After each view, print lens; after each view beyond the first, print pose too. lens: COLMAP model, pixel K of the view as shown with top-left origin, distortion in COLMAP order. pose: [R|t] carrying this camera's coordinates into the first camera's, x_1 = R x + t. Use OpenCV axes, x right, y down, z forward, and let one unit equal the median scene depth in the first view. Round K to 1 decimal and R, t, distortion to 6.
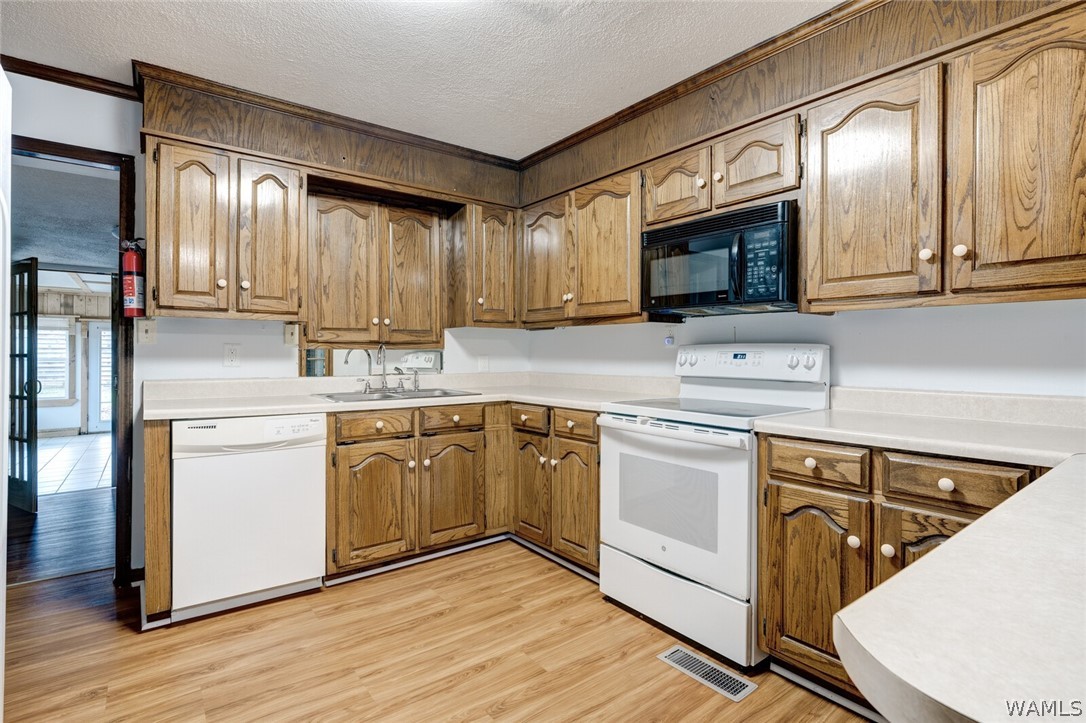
lens RADIAL K [[526.5, 0, 546.0], [0, 526.5, 354.8], [0, 0, 1]] dist [0.002659, 0.001596]
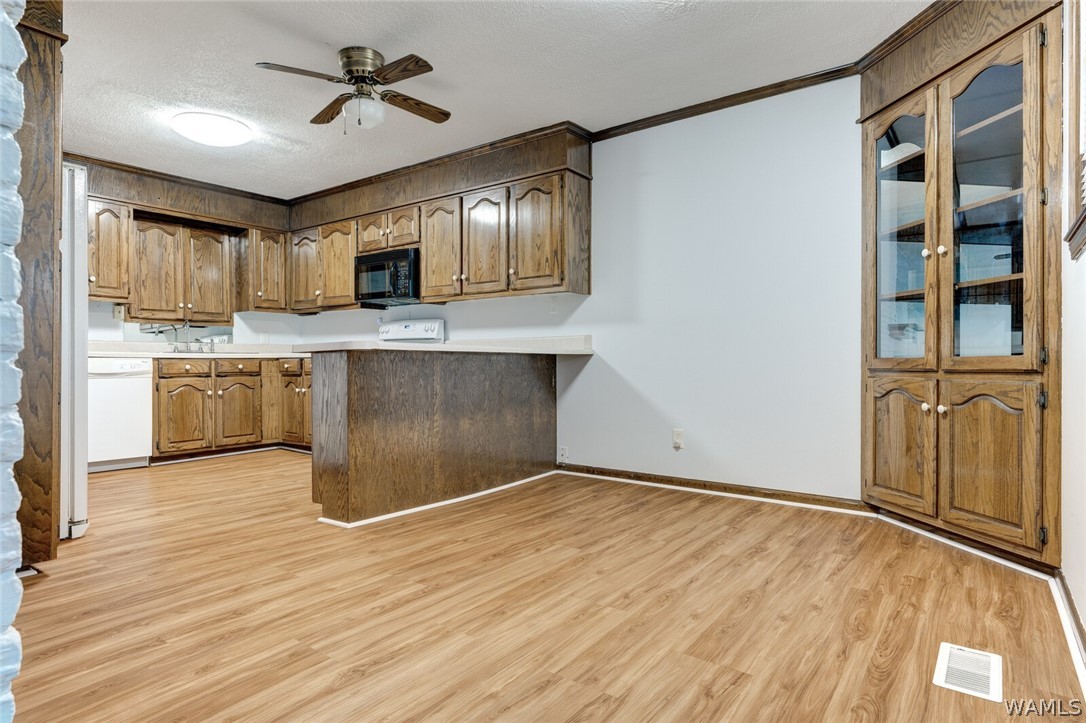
lens RADIAL K [[599.3, 0, 533.4], [0, 599.3, 365.4], [0, 0, 1]] dist [0.026238, -0.002352]
pose [[0.968163, -0.004035, 0.250287, 0.235171], [0.003182, 0.999988, 0.003814, 0.114317], [-0.250300, -0.002896, 0.968164, -1.007815]]
